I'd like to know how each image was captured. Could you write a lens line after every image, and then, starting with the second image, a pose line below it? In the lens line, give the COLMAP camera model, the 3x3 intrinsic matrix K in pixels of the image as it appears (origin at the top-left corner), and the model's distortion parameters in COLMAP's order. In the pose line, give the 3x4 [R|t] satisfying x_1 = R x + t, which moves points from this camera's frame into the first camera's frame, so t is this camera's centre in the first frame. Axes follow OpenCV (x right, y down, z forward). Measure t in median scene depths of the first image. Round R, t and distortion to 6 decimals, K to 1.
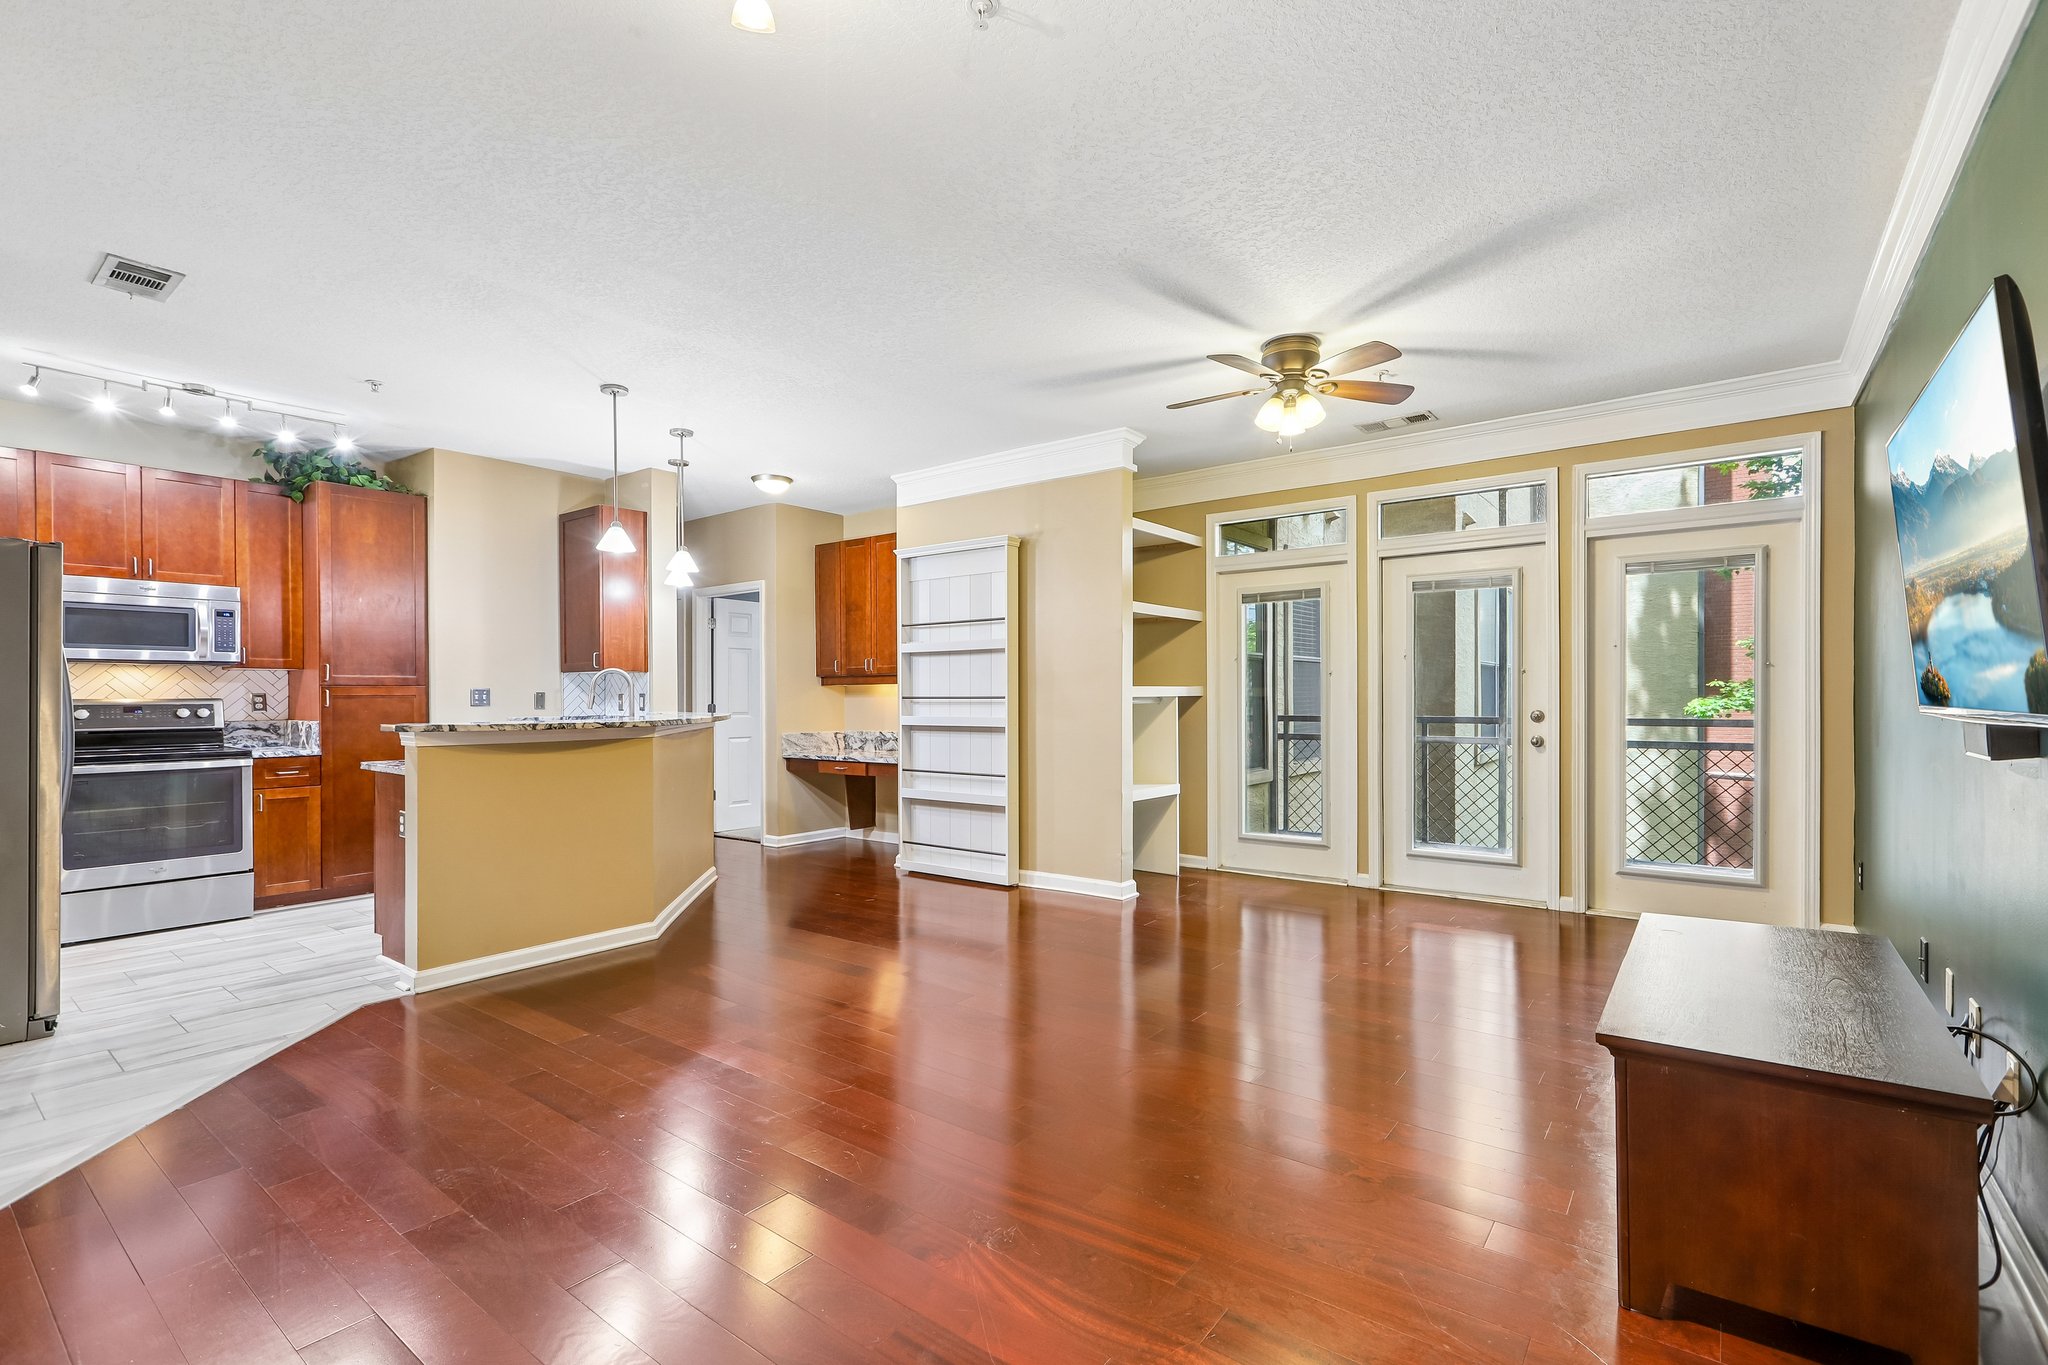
lens RADIAL K [[919.3, 0, 1025.6], [0, 919.3, 692.1], [0, 0, 1]] dist [-0.002772, 0.001909]
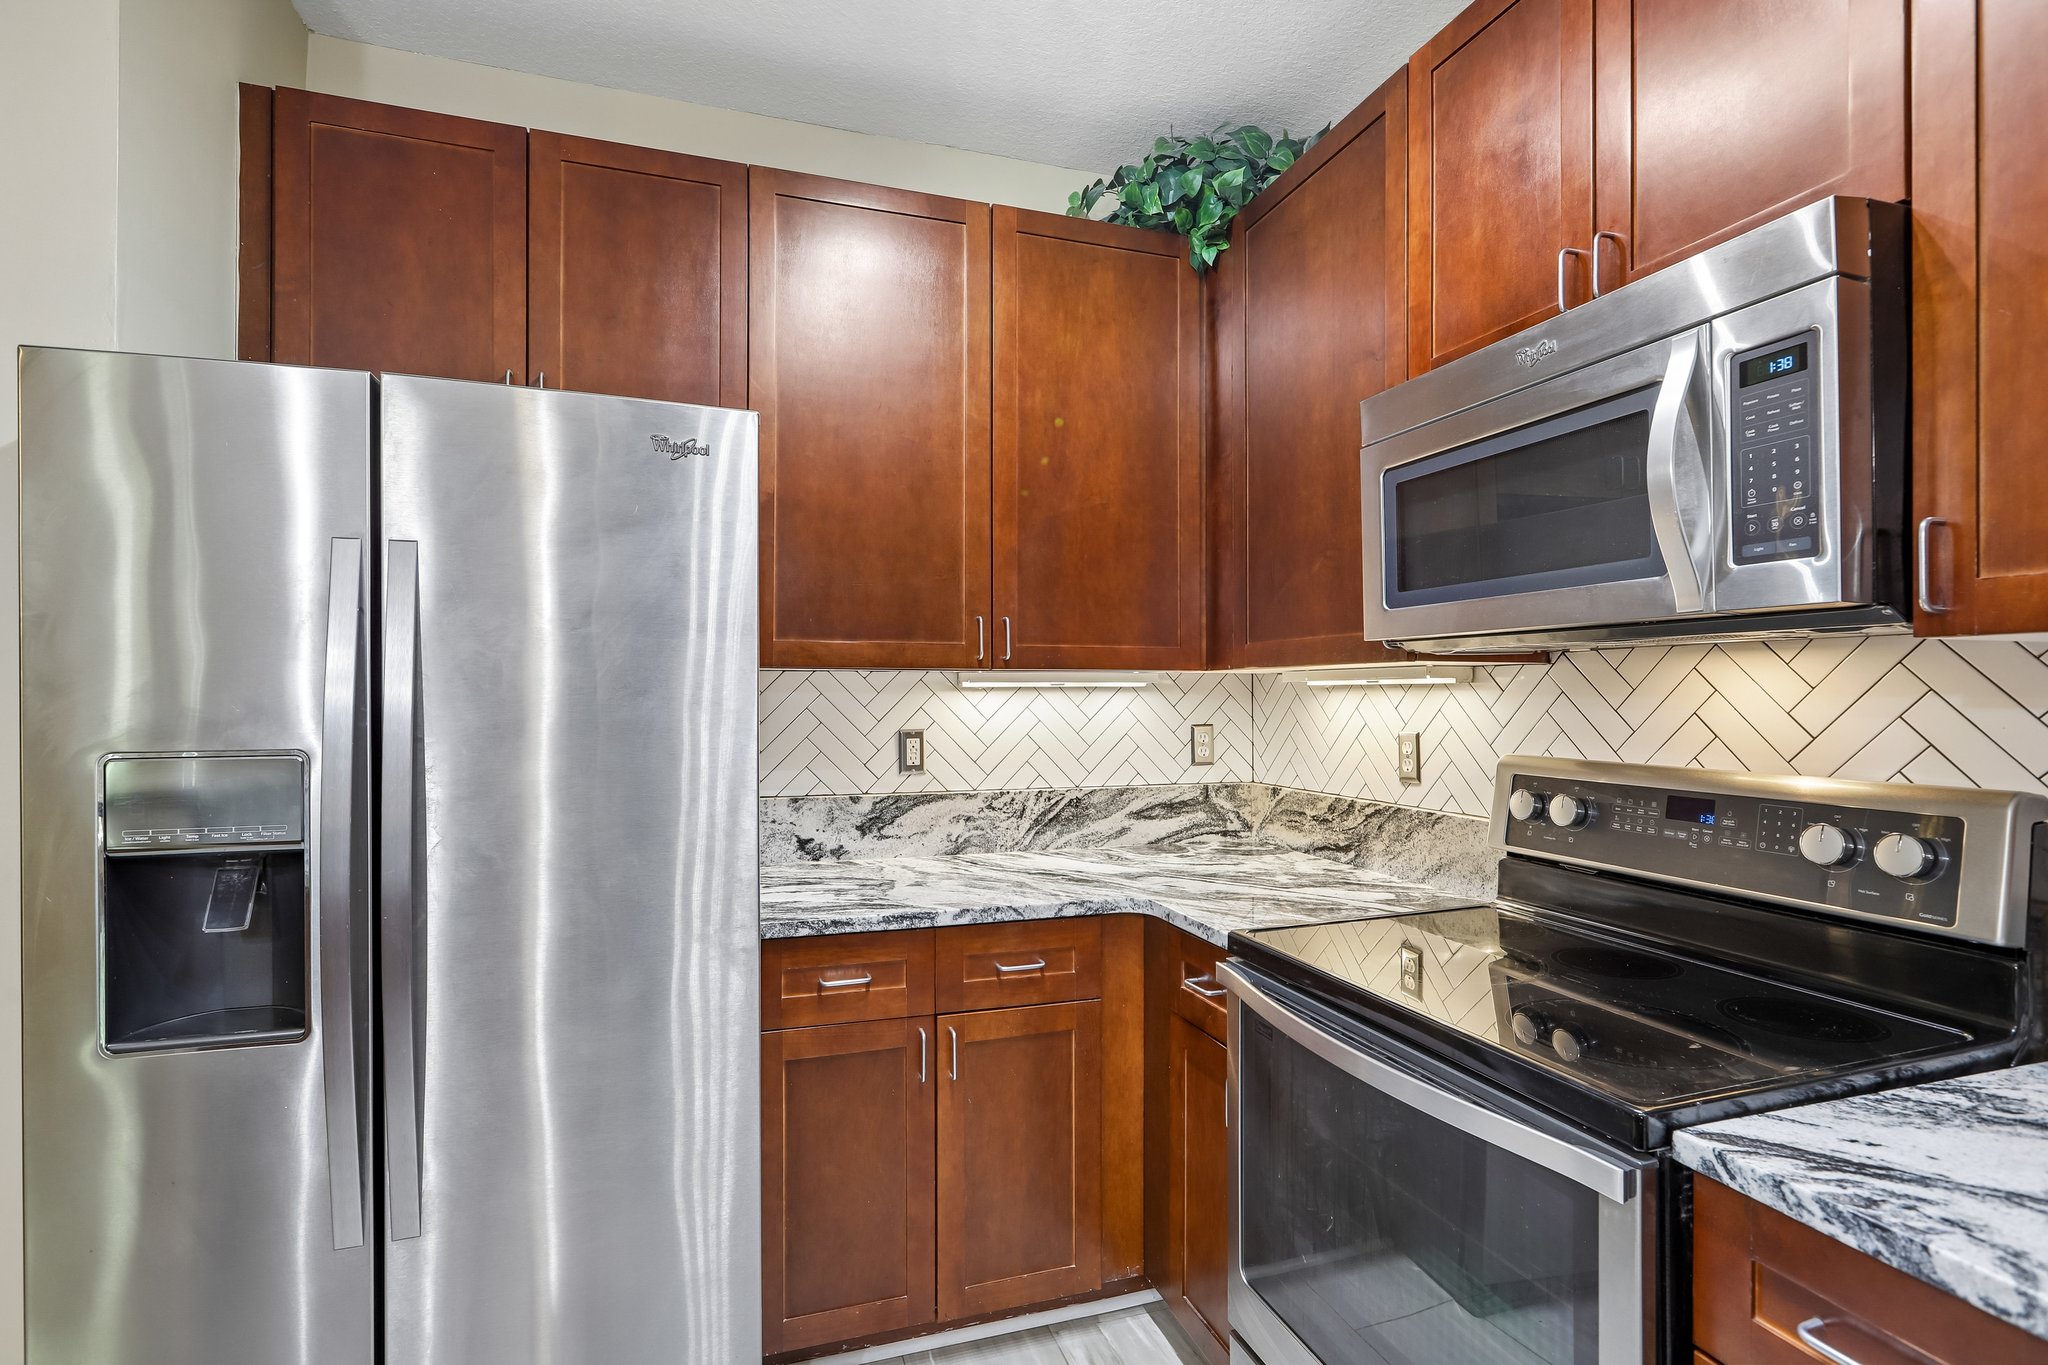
lens RADIAL K [[1002.3, 0, 1016.9], [0, 1002.3, 684.6], [0, 0, 1]] dist [0.001902, -0.000041]
pose [[-0.563618, 0.000241, -0.826036, -0.587268], [0.009753, 0.999932, -0.006362, -0.017229], [0.825978, -0.011642, -0.563582, 0.956366]]
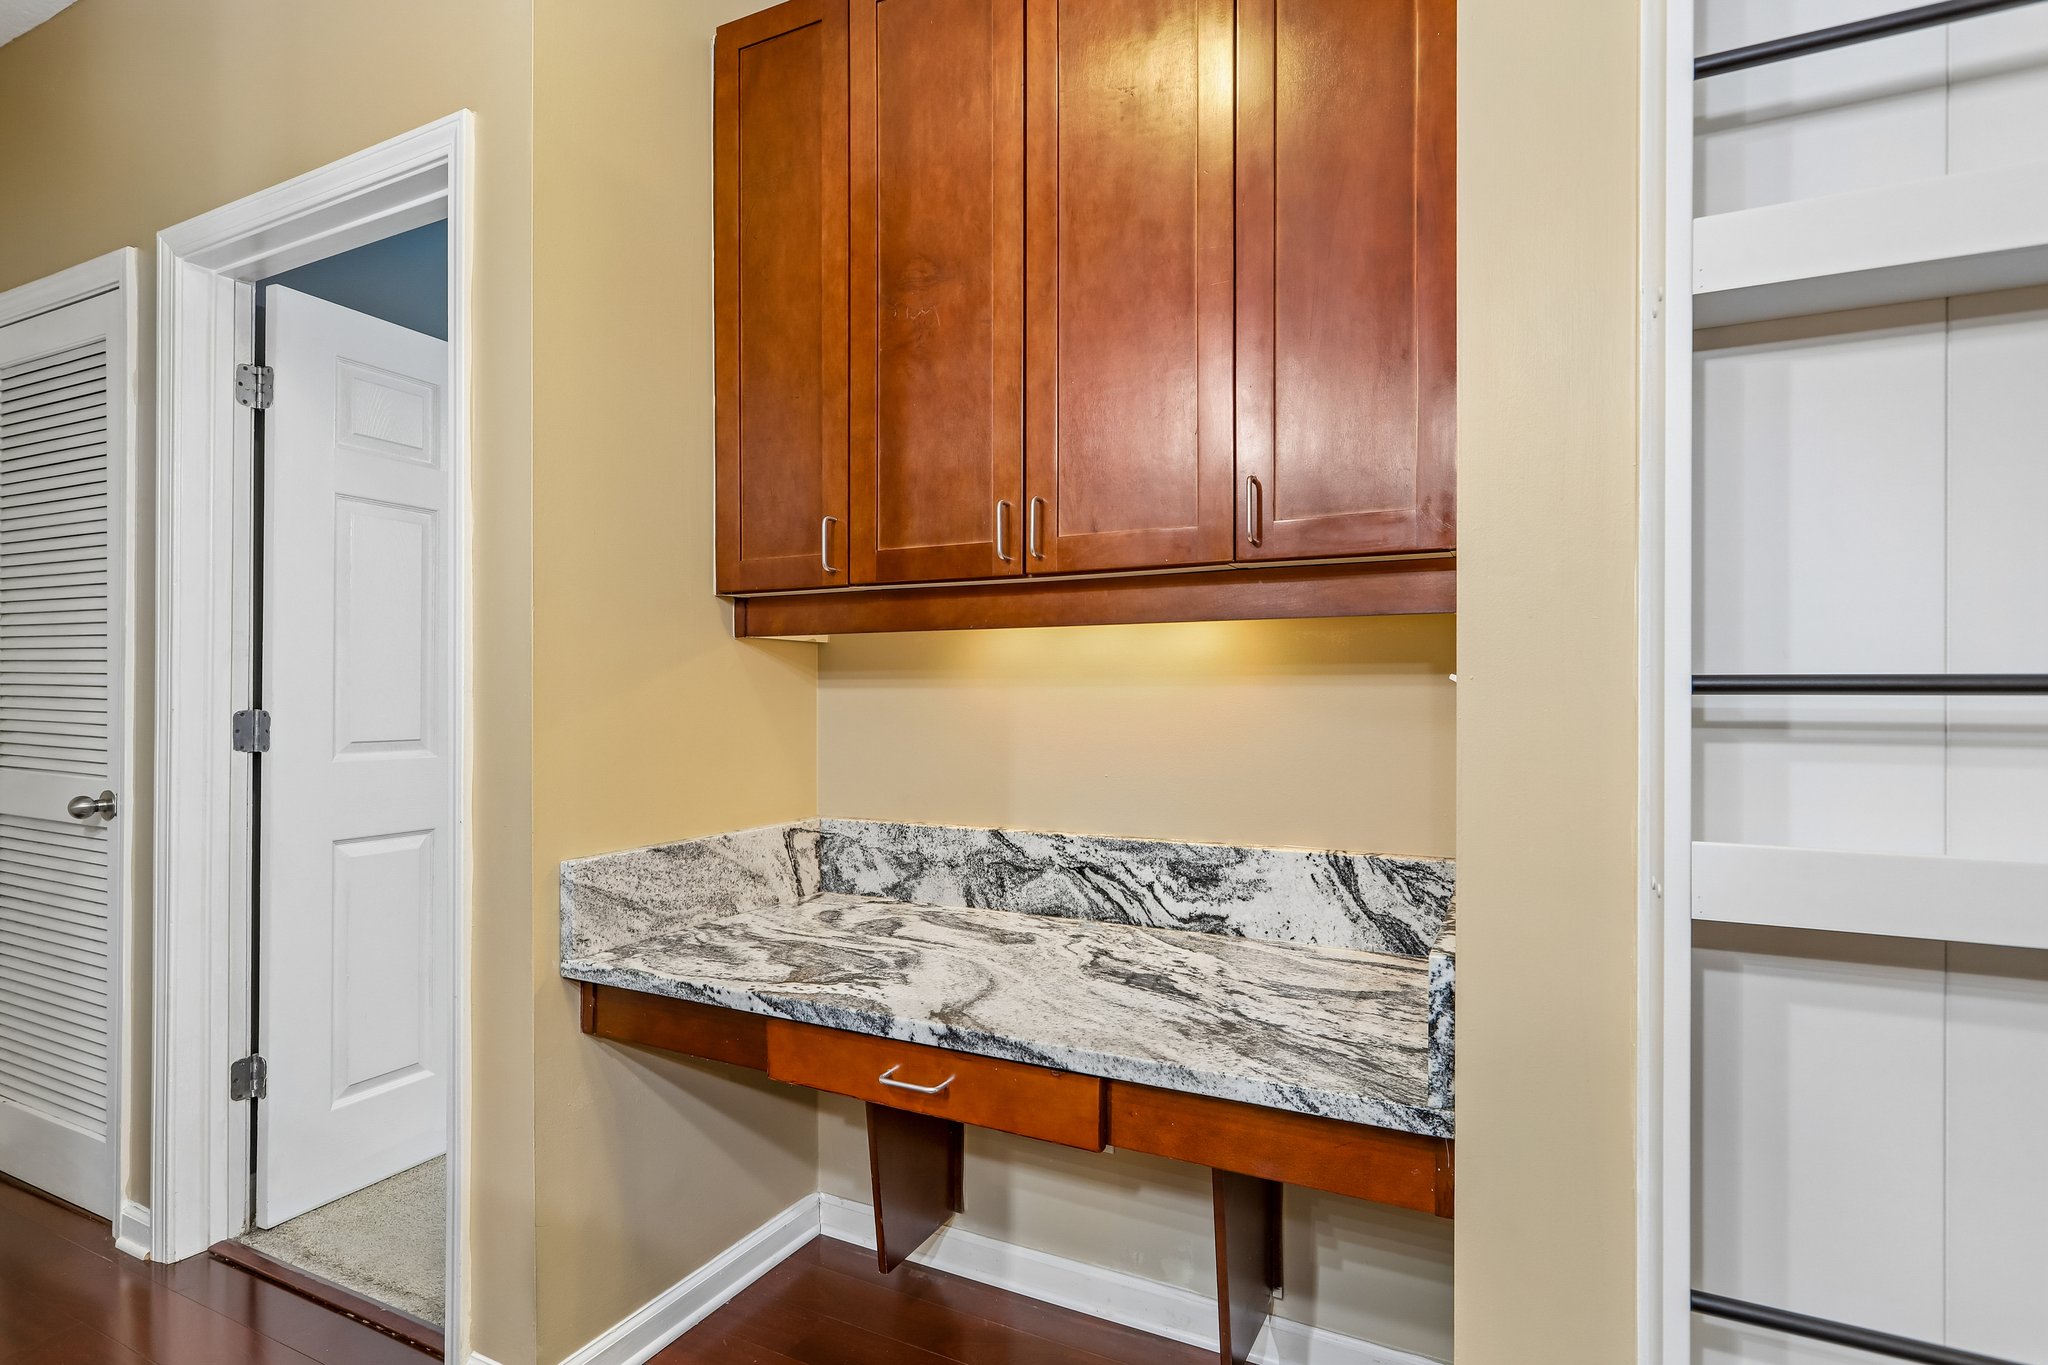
lens RADIAL K [[1002.3, 0, 1021.2], [0, 1002.3, 693.3], [0, 0, 1]] dist [0.001902, -0.000041]
pose [[0.982084, 0.009647, 0.188196, -0.285782], [-0.010288, 0.999944, 0.002429, 0.009029], [-0.188162, -0.004321, 0.982129, 1.053103]]
